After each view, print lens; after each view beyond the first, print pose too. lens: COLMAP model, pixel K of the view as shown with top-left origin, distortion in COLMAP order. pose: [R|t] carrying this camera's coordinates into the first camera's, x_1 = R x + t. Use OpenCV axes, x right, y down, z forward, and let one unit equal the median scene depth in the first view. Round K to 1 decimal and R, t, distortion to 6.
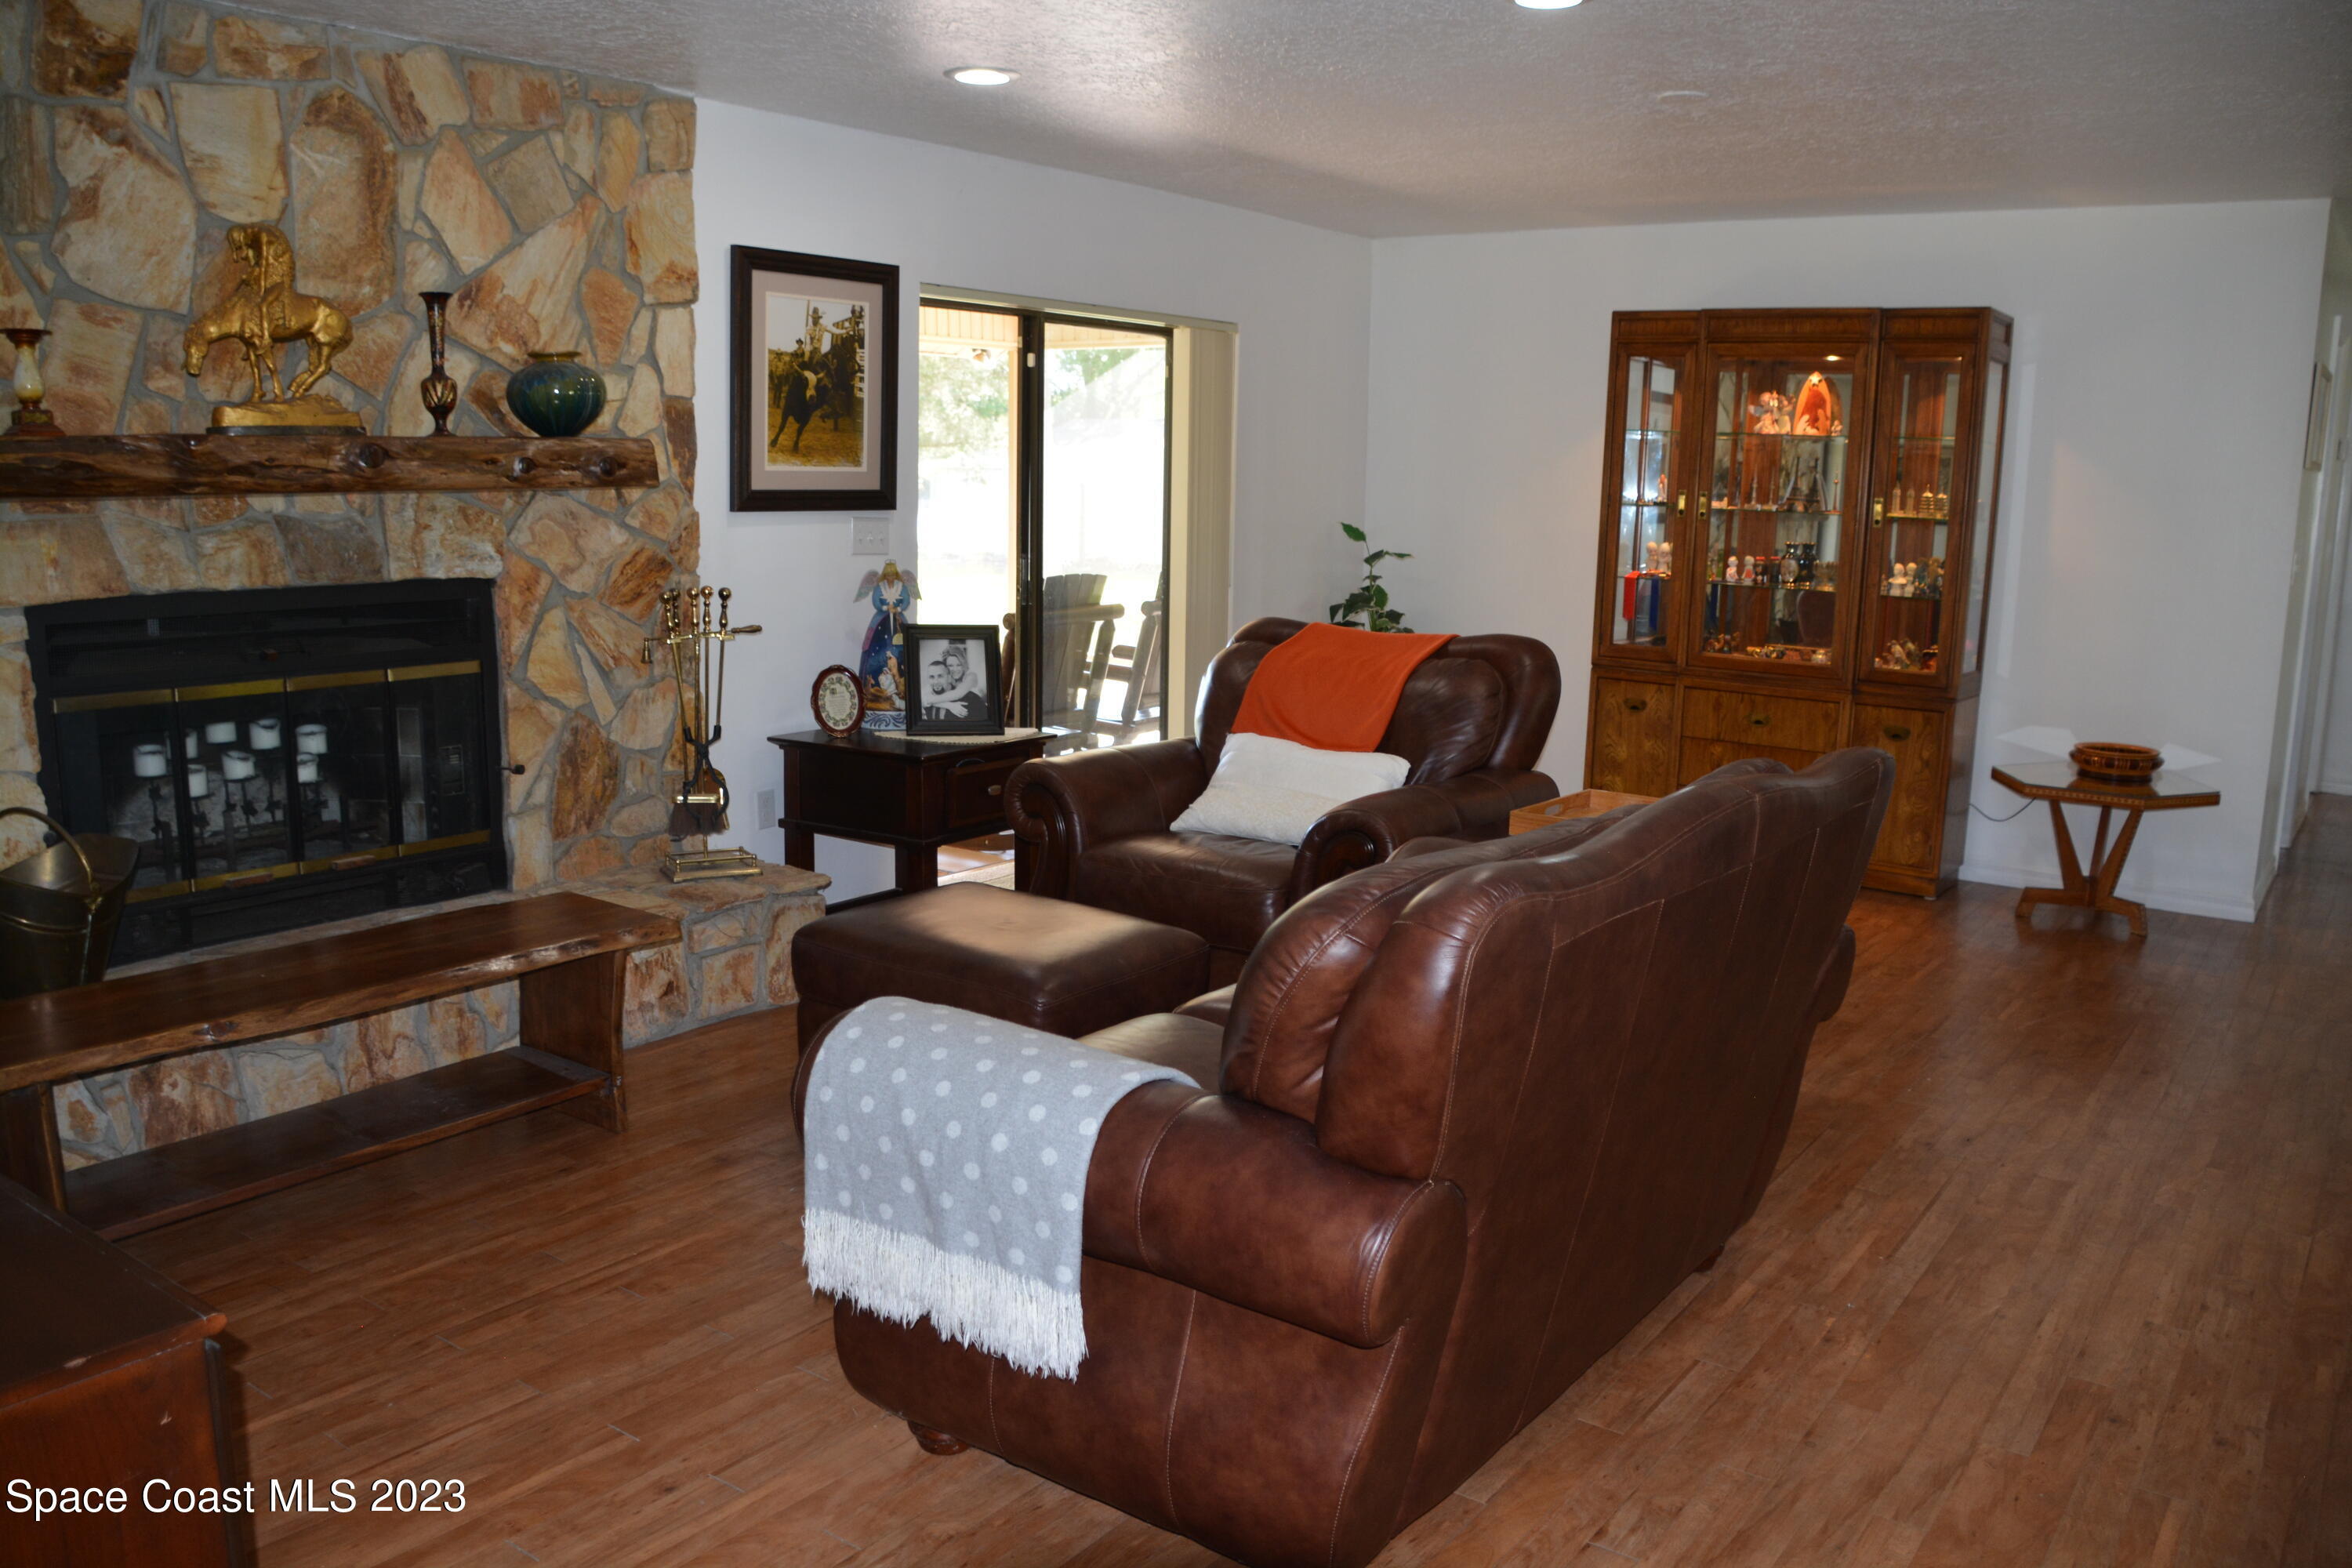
lens RADIAL K [[1846.1, 0, 1171.4], [0, 1846.1, 797.8], [0, 0, 1]] dist [-0.149396, 0.098020]
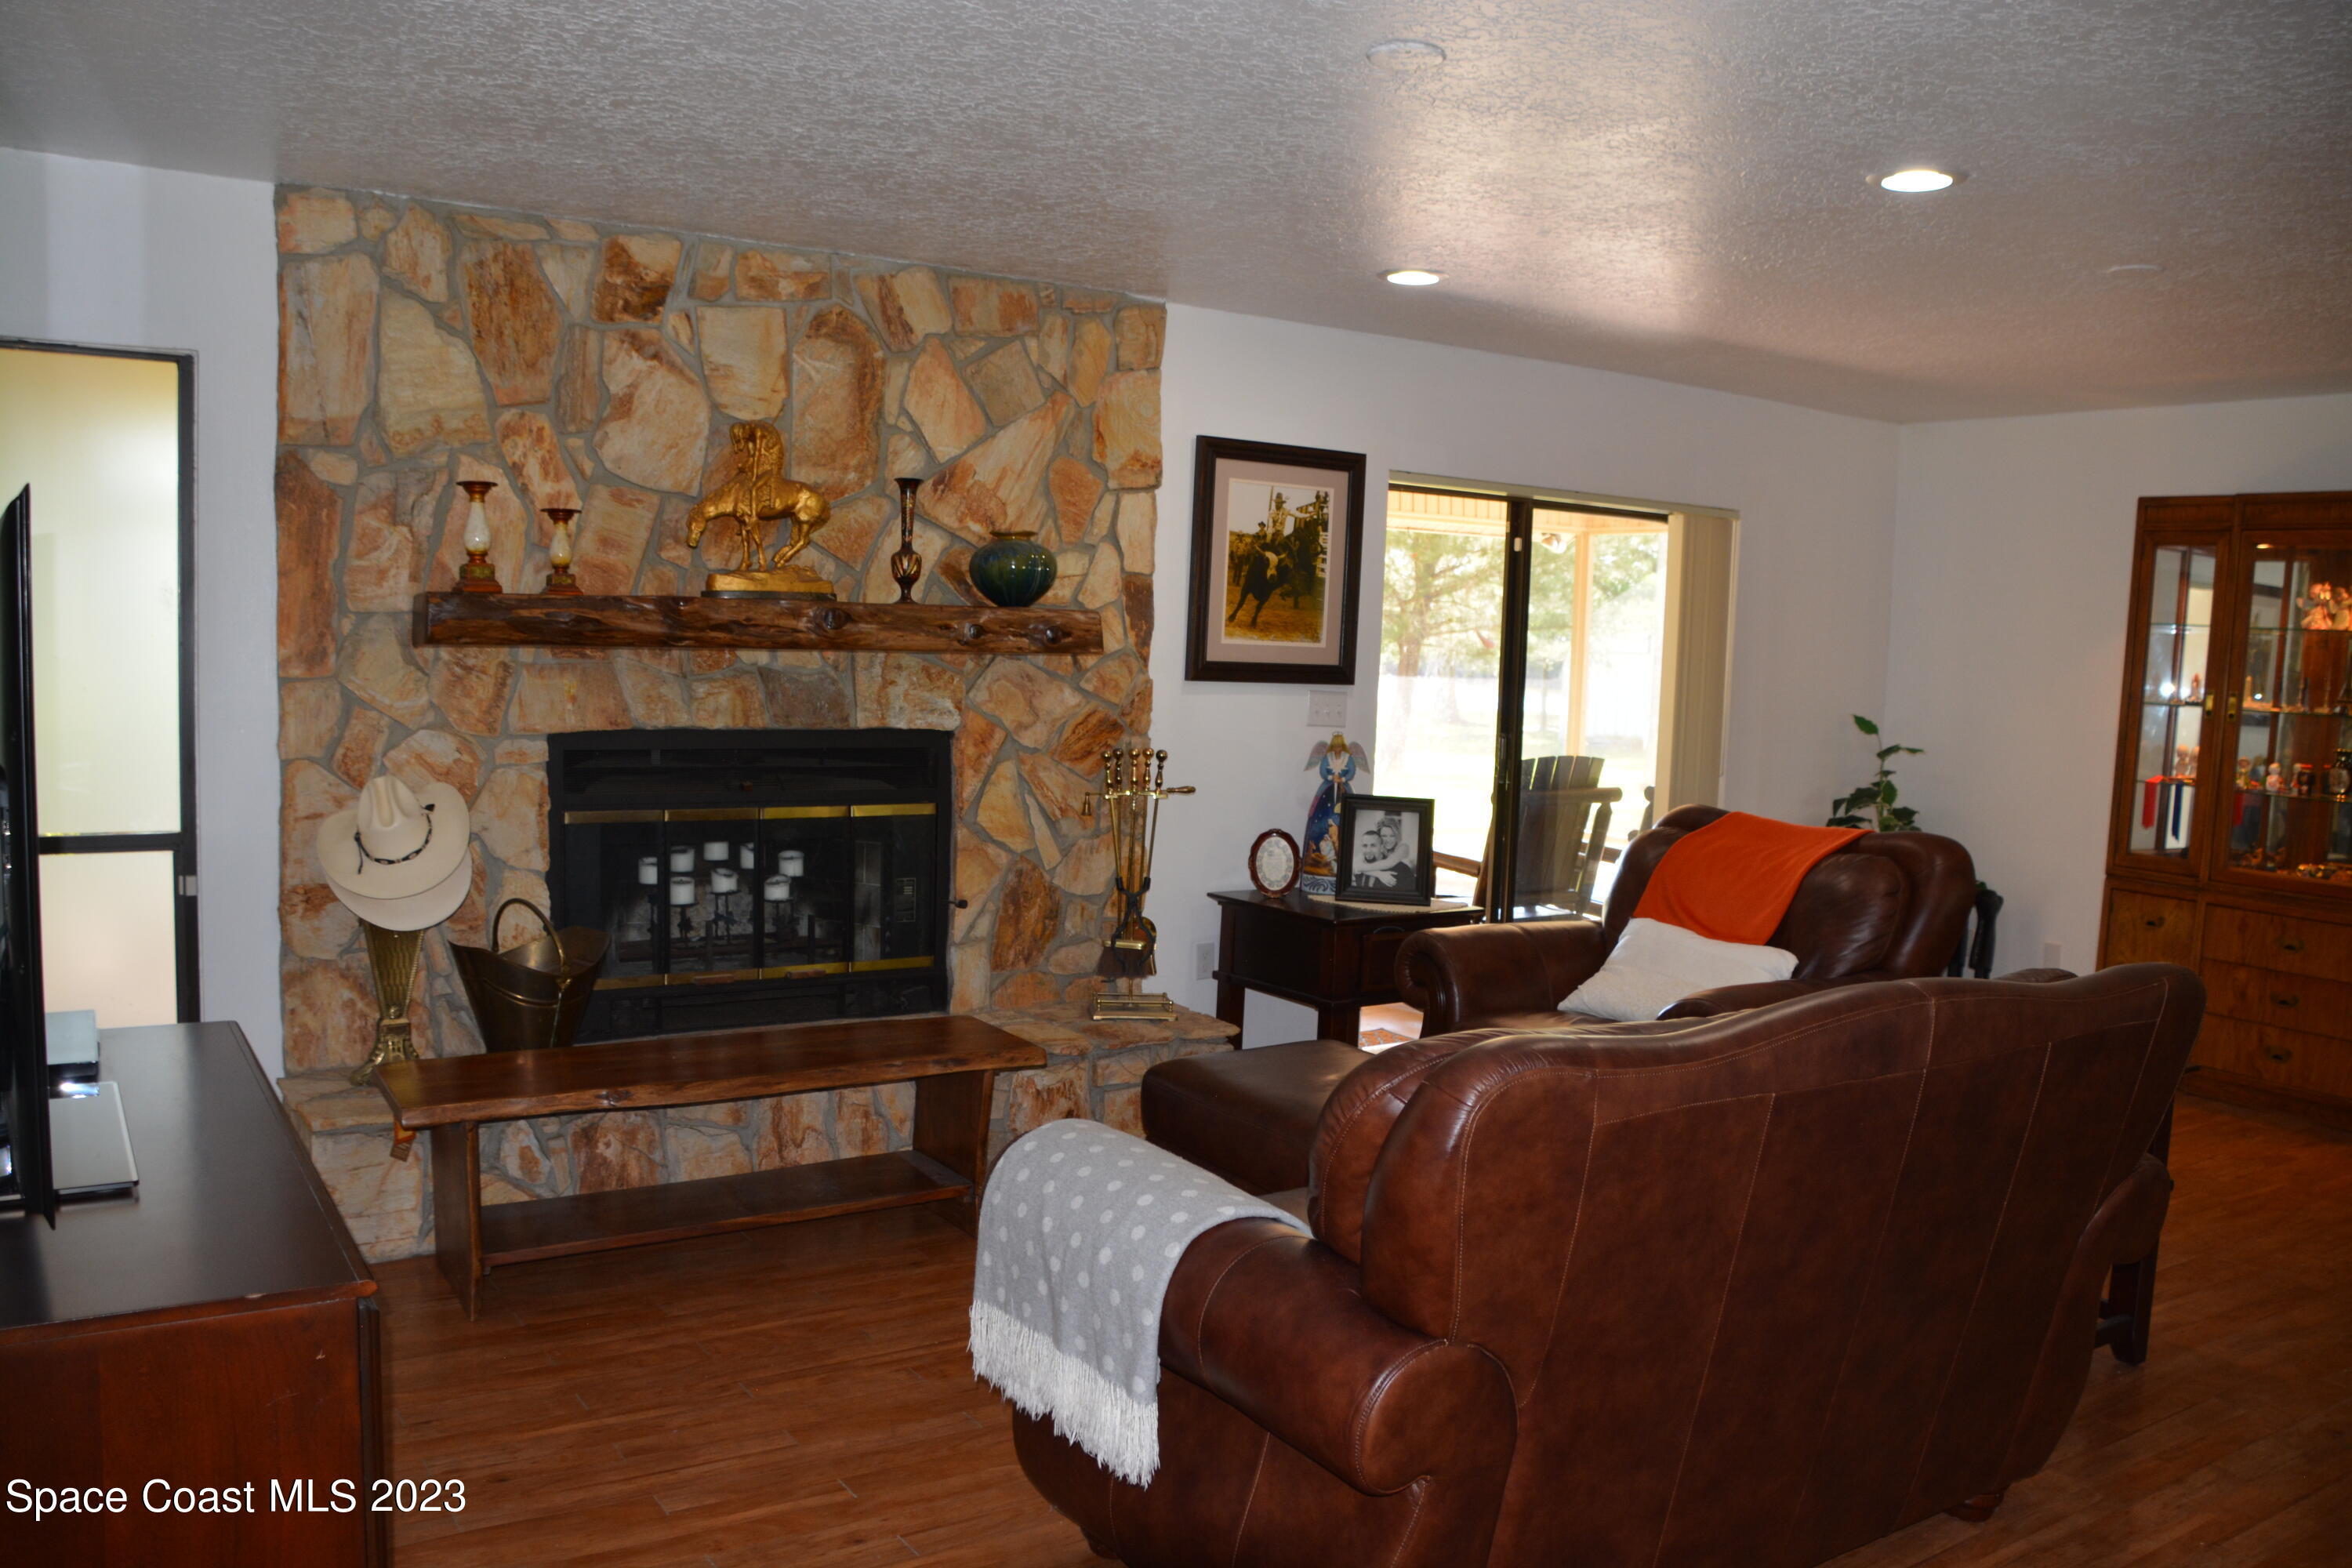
lens RADIAL K [[1846.1, 0, 1170.5], [0, 1846.1, 797.8], [0, 0, 1]] dist [-0.149396, 0.098020]
pose [[0.937197, 0.047992, -0.345483, 0.144896], [-0.081139, 0.993314, -0.082122, 0.002067], [0.339232, 0.104997, 0.934825, -0.013411]]
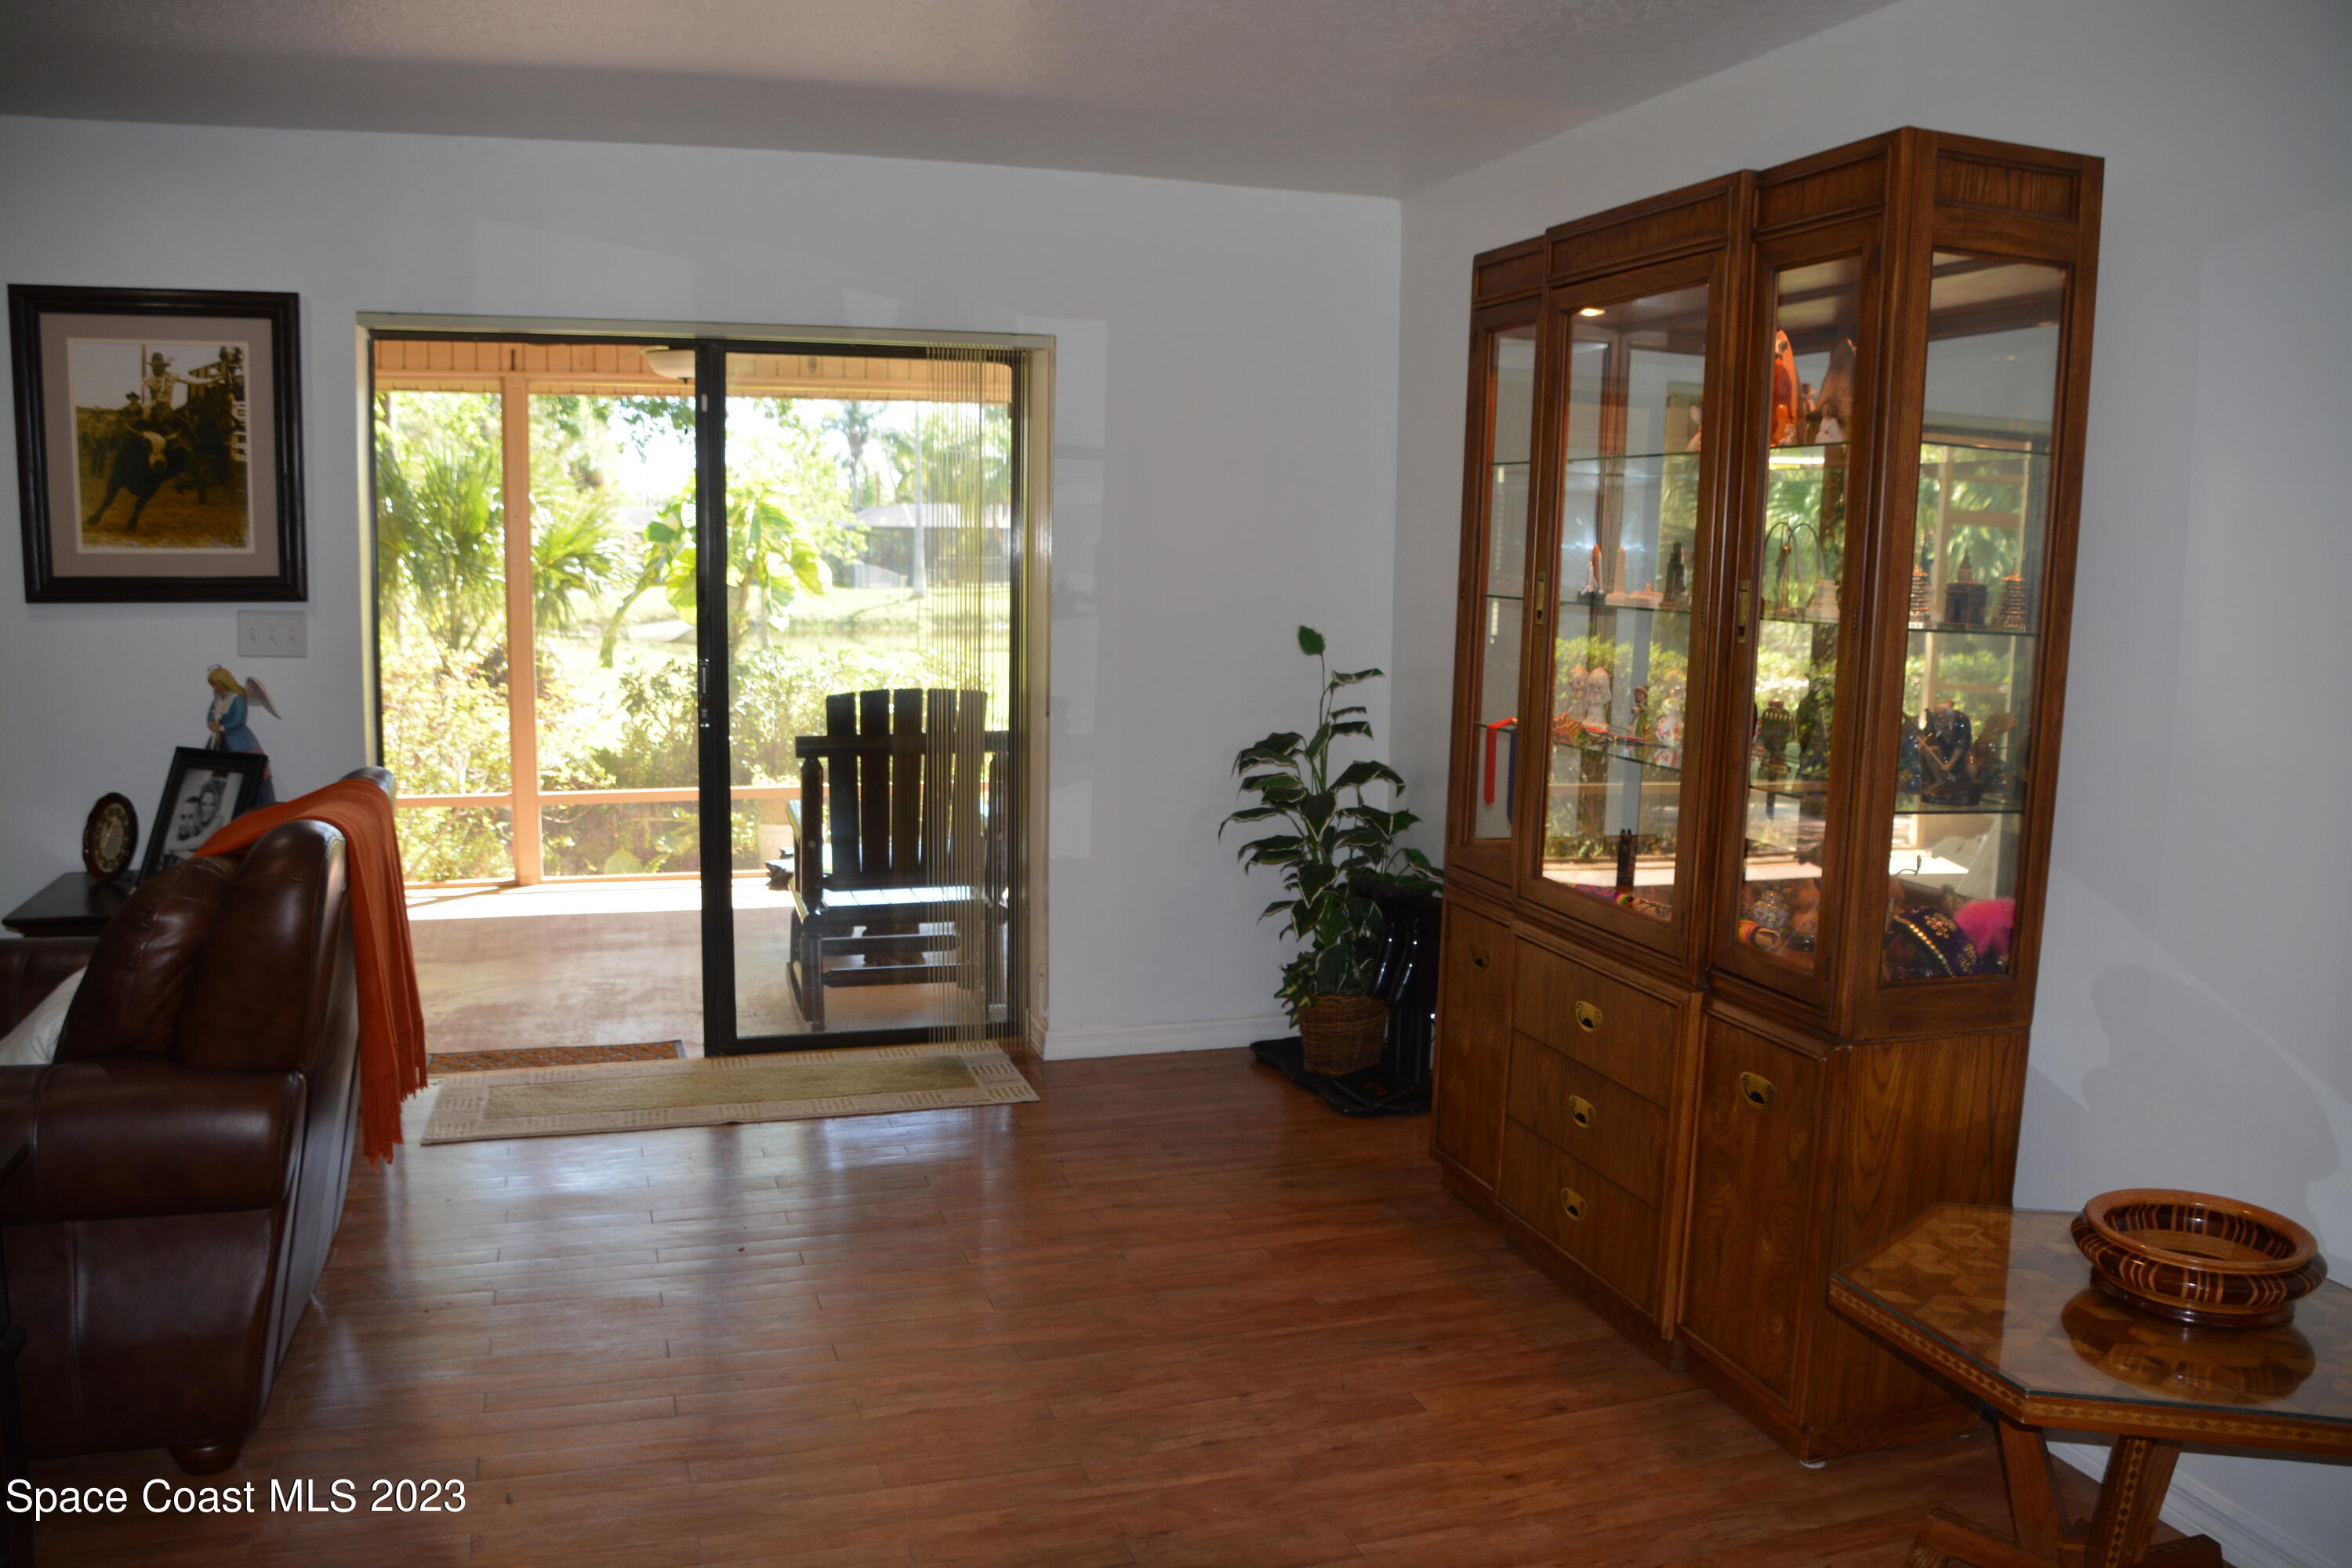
lens RADIAL K [[1846.1, 0, 1172.2], [0, 1846.1, 791.8], [0, 0, 1]] dist [-0.149396, 0.098020]
pose [[0.804363, 0.066858, -0.590364, 0.750985], [-0.101250, 0.994539, -0.025321, -0.115349], [0.585447, 0.080141, 0.806740, 0.741388]]
